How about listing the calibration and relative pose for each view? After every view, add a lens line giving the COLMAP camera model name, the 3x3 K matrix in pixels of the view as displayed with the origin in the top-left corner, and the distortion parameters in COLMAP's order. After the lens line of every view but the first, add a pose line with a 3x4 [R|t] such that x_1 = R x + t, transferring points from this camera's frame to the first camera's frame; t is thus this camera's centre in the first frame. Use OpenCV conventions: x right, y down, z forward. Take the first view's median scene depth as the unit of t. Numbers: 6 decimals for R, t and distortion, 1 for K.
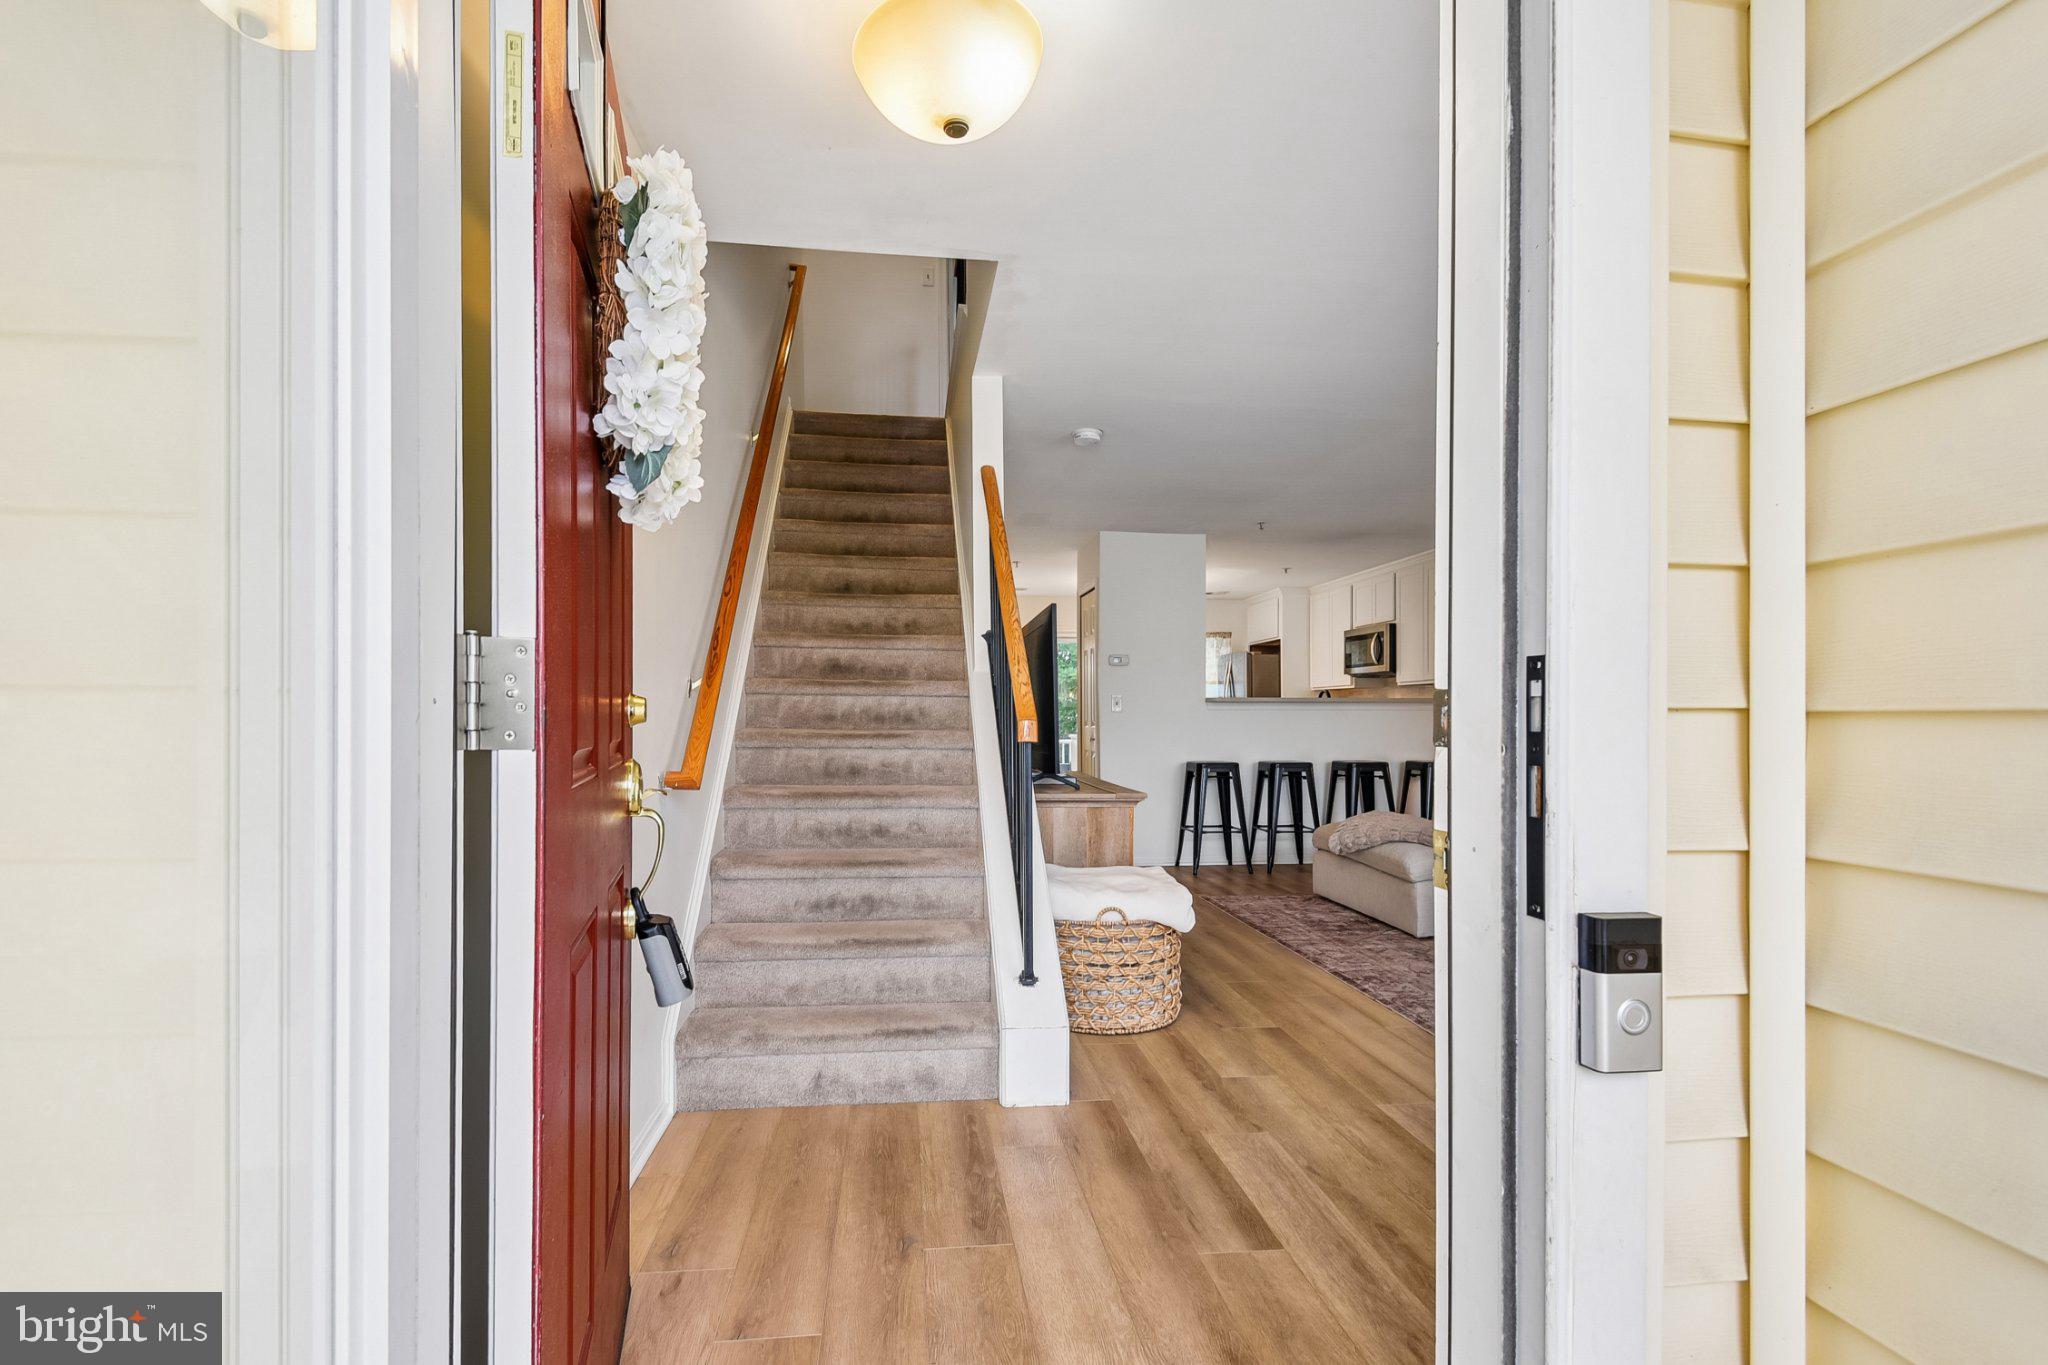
lens RADIAL K [[949.2, 0, 986.7], [0, 949.2, 710.0], [0, 0, 1]] dist [0.000037, -0.000094]
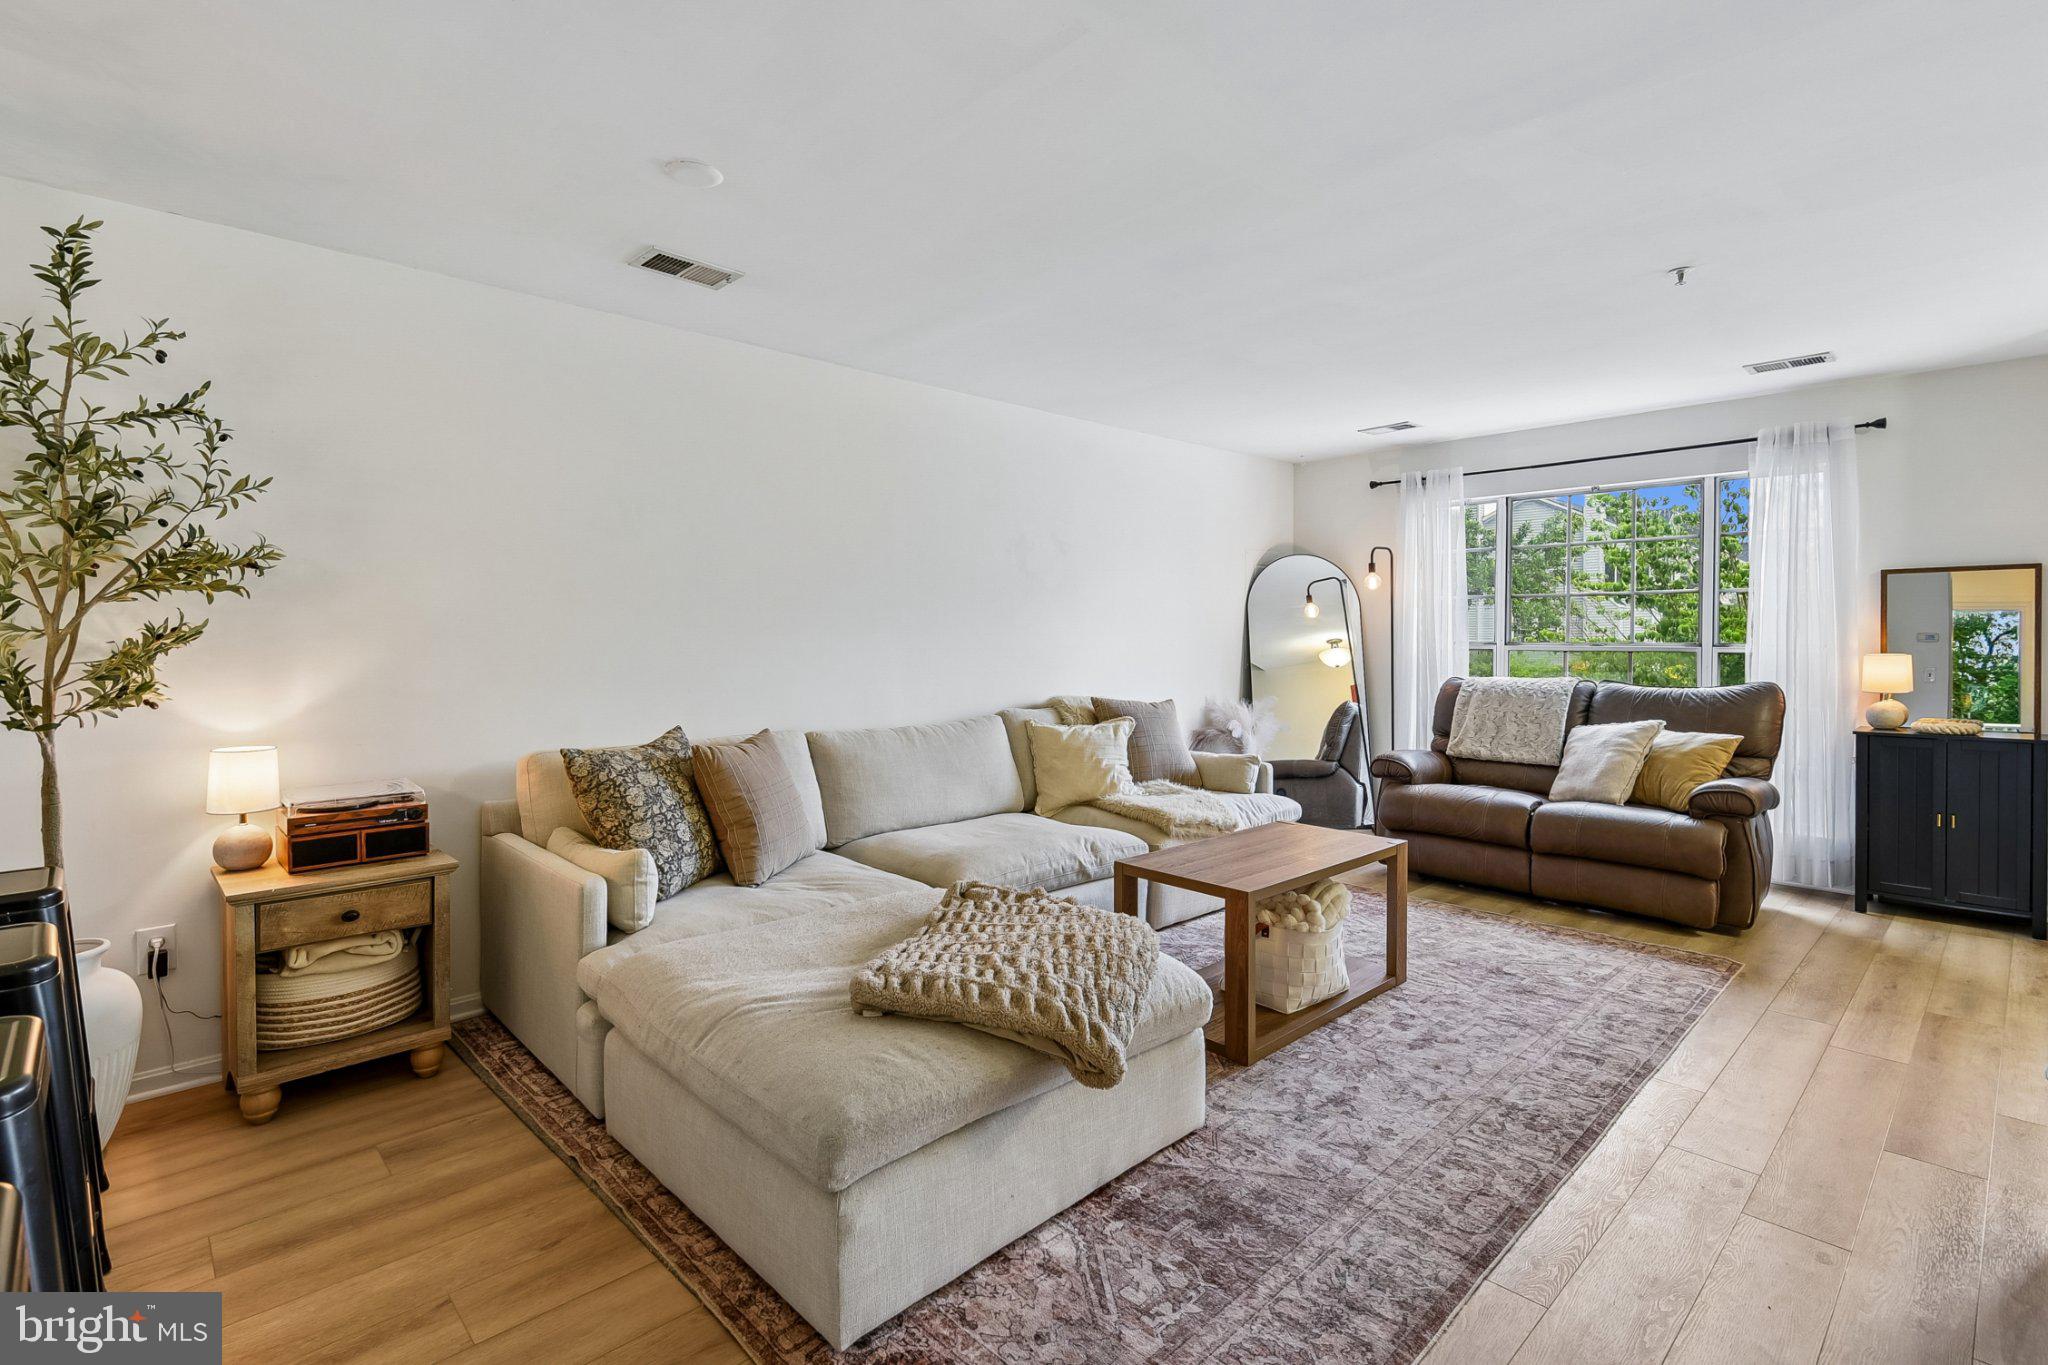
lens RADIAL K [[959.8, 0, 1013.1], [0, 959.8, 632.9], [0, 0, 1]] dist [0.040377, -0.021937]
pose [[-0.619410, -0.000999, 0.785067, 0.067690], [-0.004366, 0.999988, -0.002172, -0.020304], [-0.785056, -0.004773, -0.619407, 0.949749]]
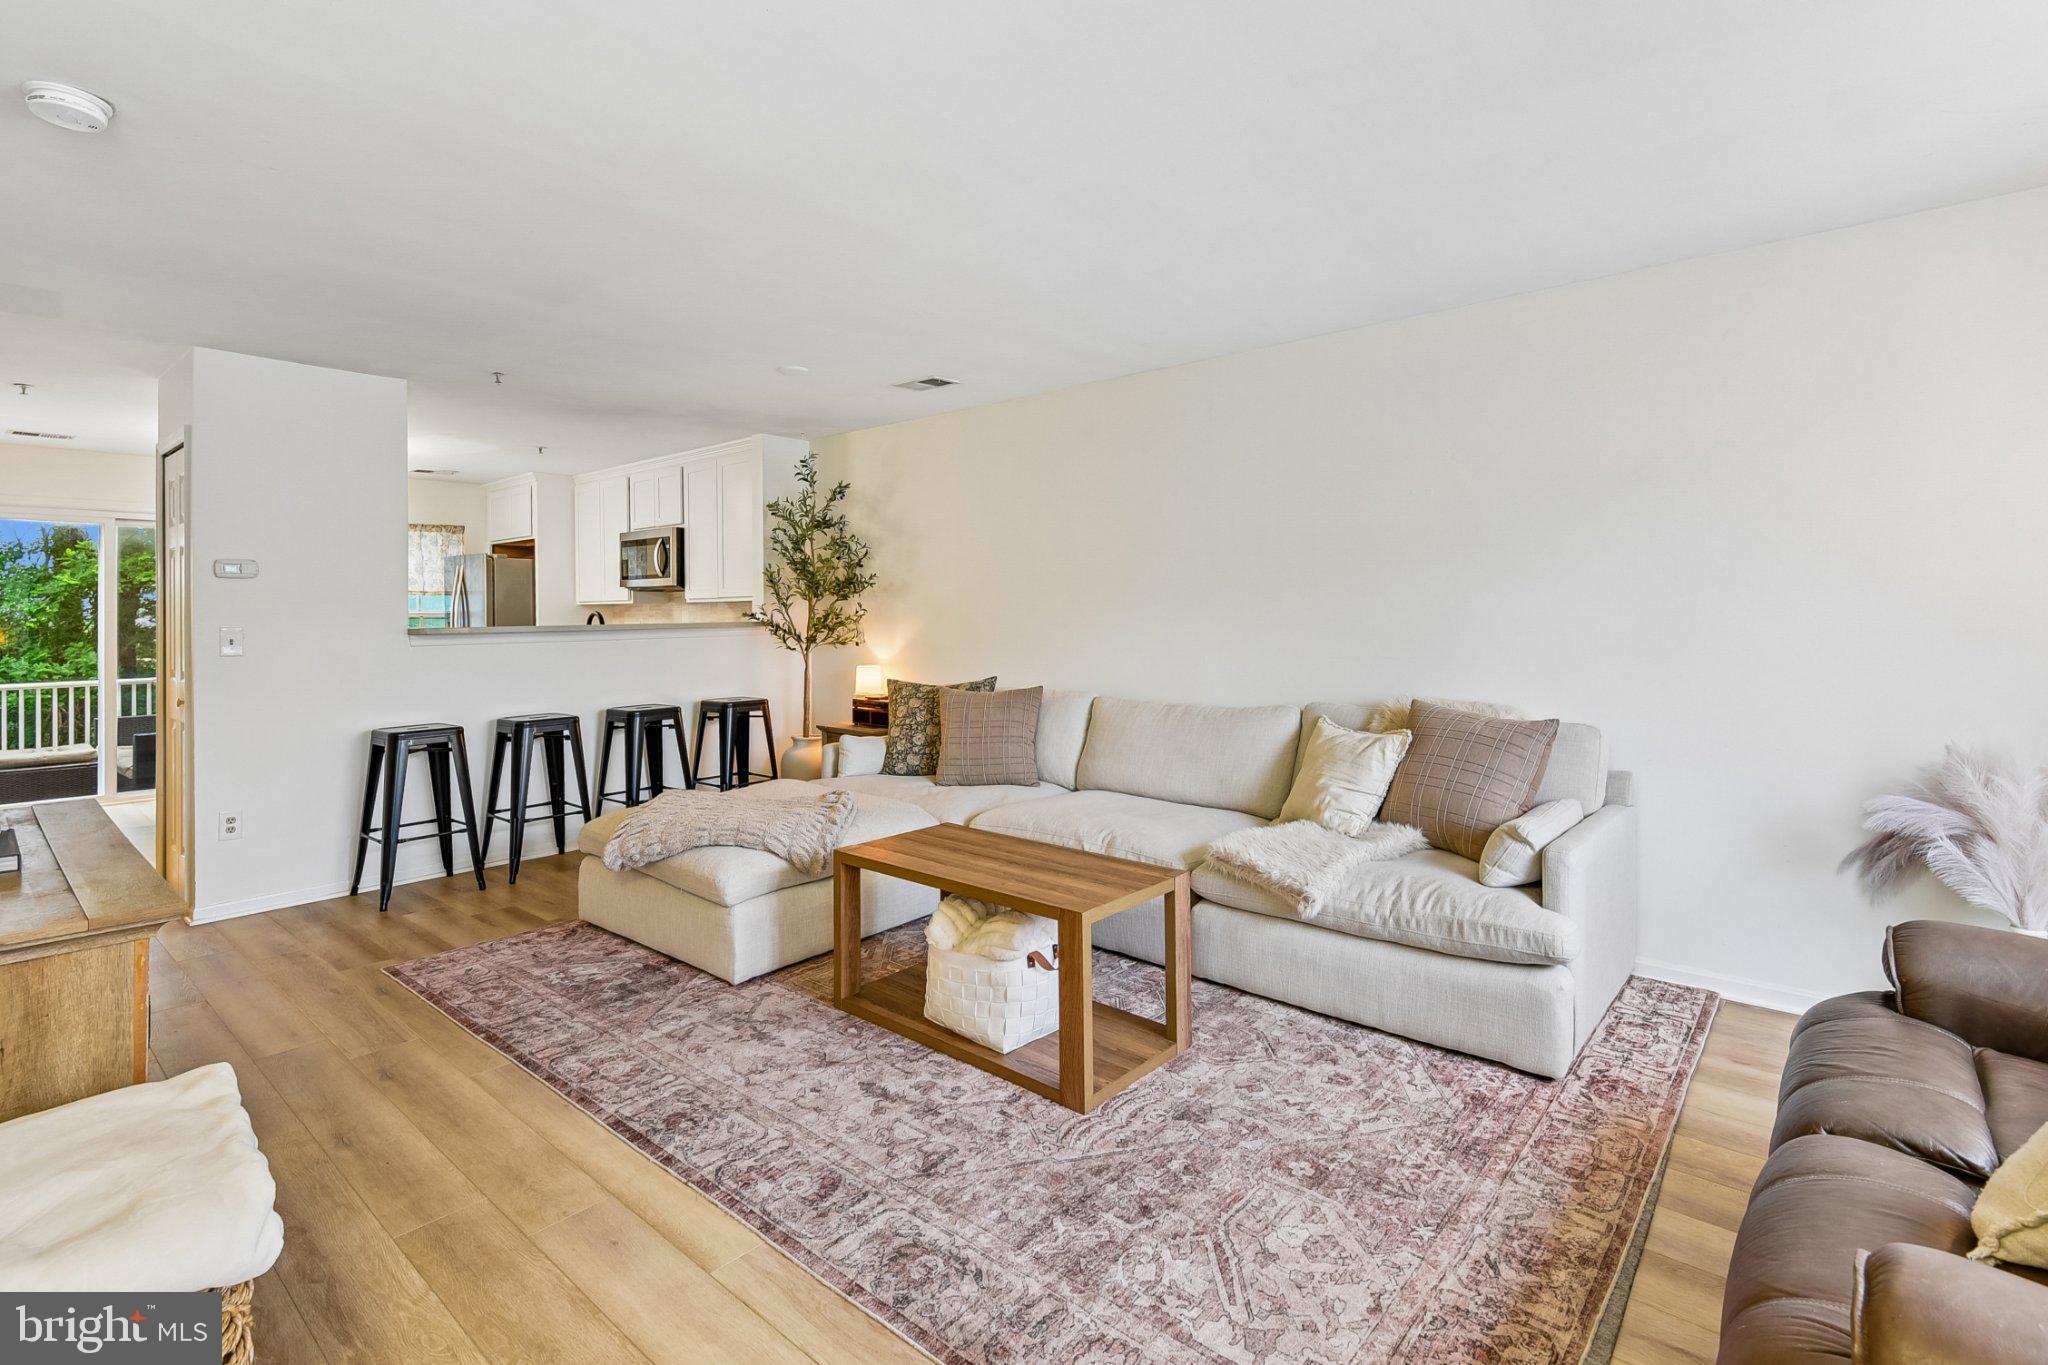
lens RADIAL K [[971.1, 0, 1016.8], [0, 971.1, 596.0], [0, 0, 1]] dist [0.039249, -0.000183]
pose [[0.730113, 0.002476, 0.683322, 0.073787], [0.005344, 0.999942, -0.009333, -0.027393], [-0.683306, 0.010466, 0.730057, 0.218112]]
